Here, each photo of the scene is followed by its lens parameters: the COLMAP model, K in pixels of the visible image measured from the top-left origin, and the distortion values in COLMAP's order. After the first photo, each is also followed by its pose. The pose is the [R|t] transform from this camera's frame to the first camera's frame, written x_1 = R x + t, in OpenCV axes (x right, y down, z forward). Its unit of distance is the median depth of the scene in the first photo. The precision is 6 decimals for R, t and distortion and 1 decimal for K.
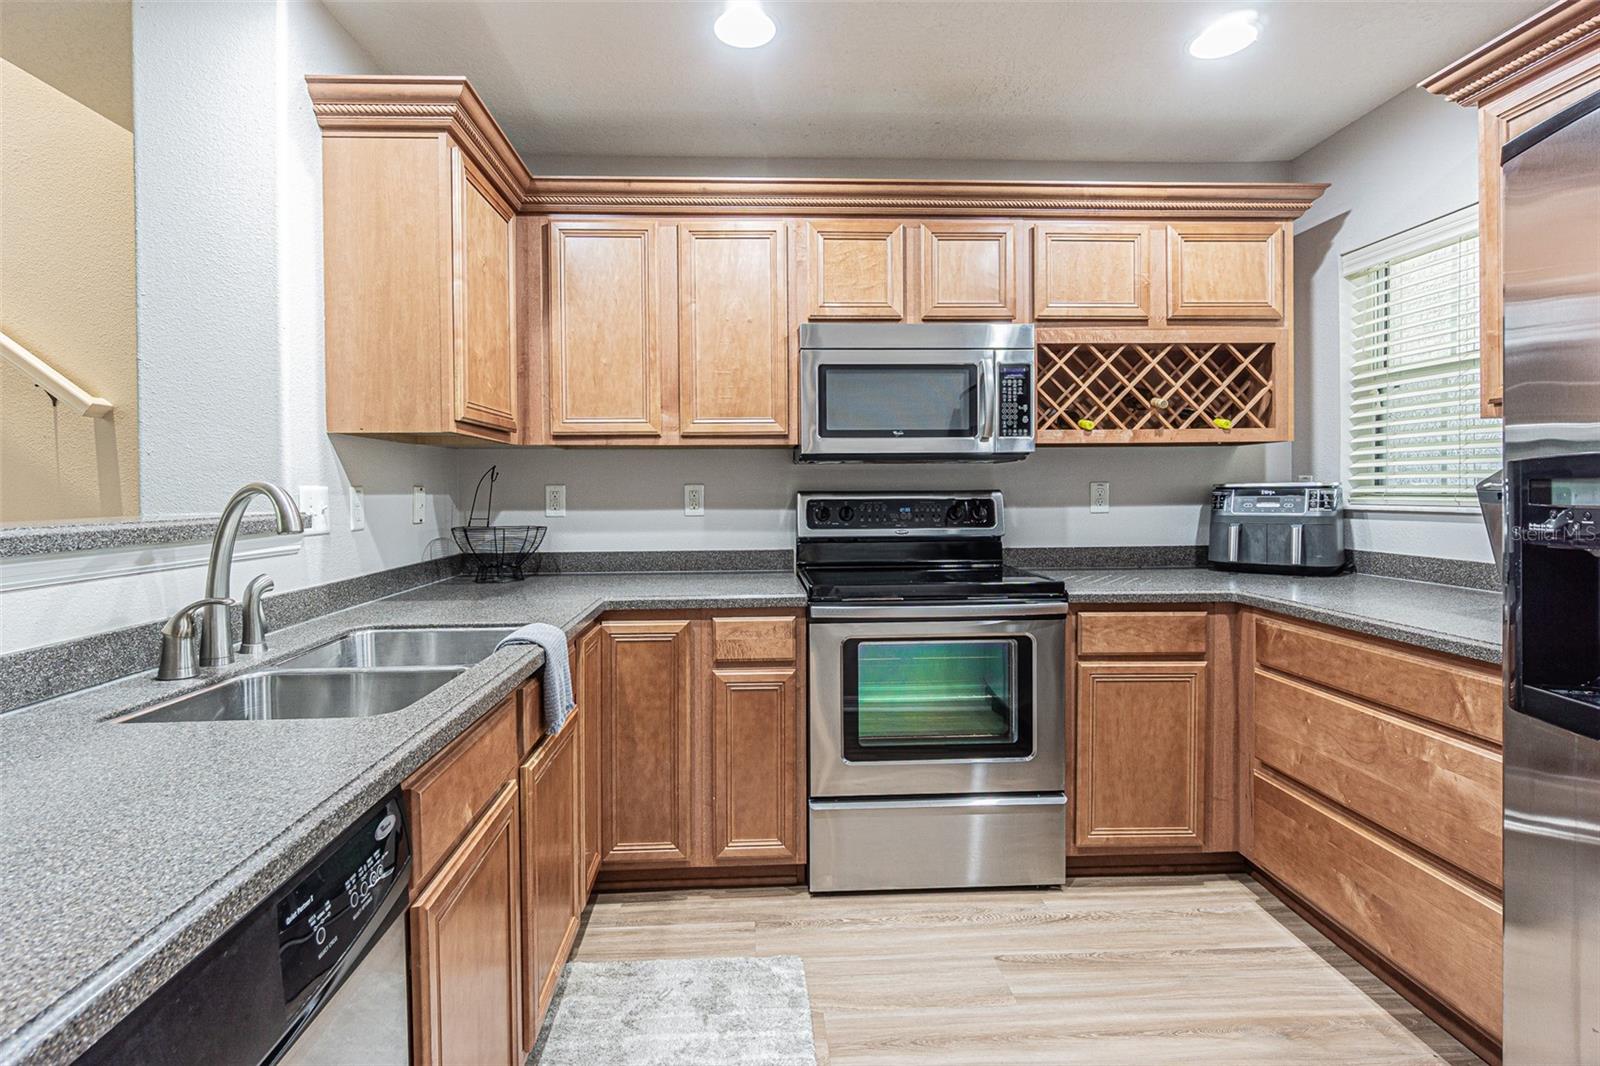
lens RADIAL K [[771.3, 0, 781.8], [0, 771.3, 494.2], [0, 0, 1]] dist [0.000086, 0.001473]
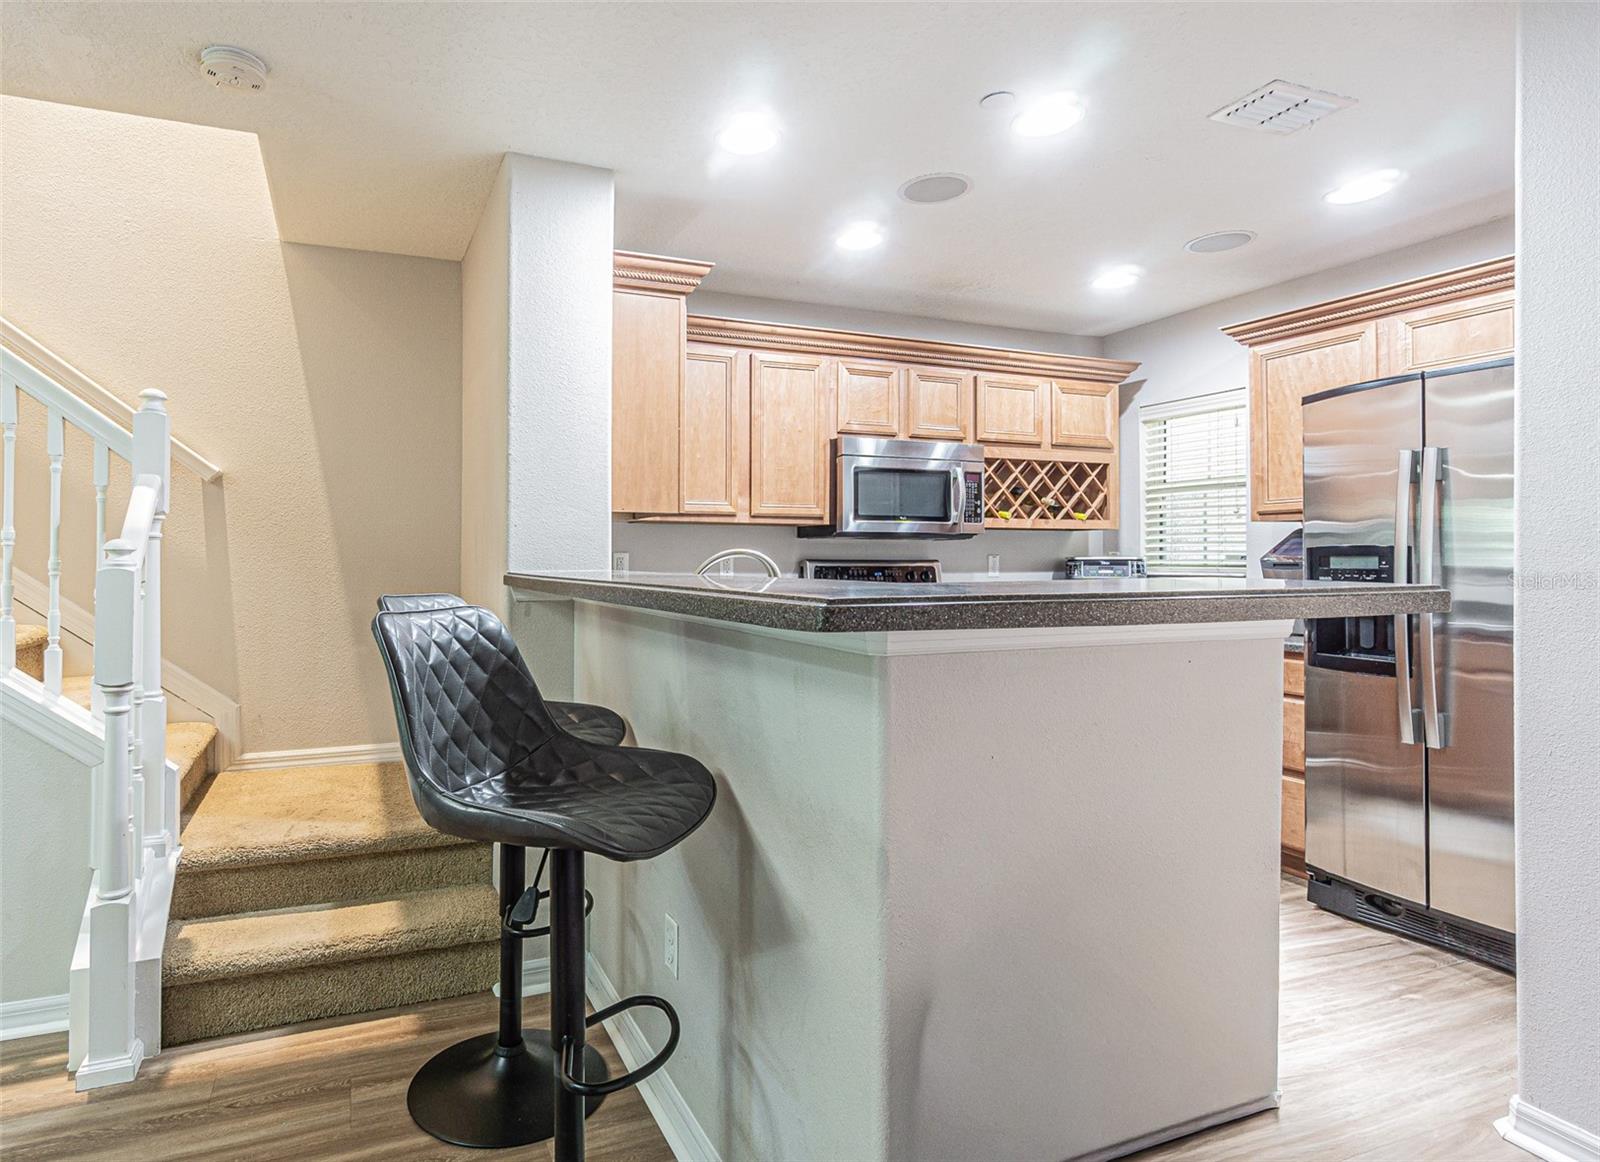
lens RADIAL K [[869.2, 0, 665.4], [0, 869.2, 548.9], [0, 0, 1]] dist [0.002679, 0.000267]
pose [[0.950718, 0.013586, 0.309760, -0.712734], [-0.007377, 0.999748, -0.021207, 0.011886], [-0.309970, 0.017877, 0.950578, -0.343889]]
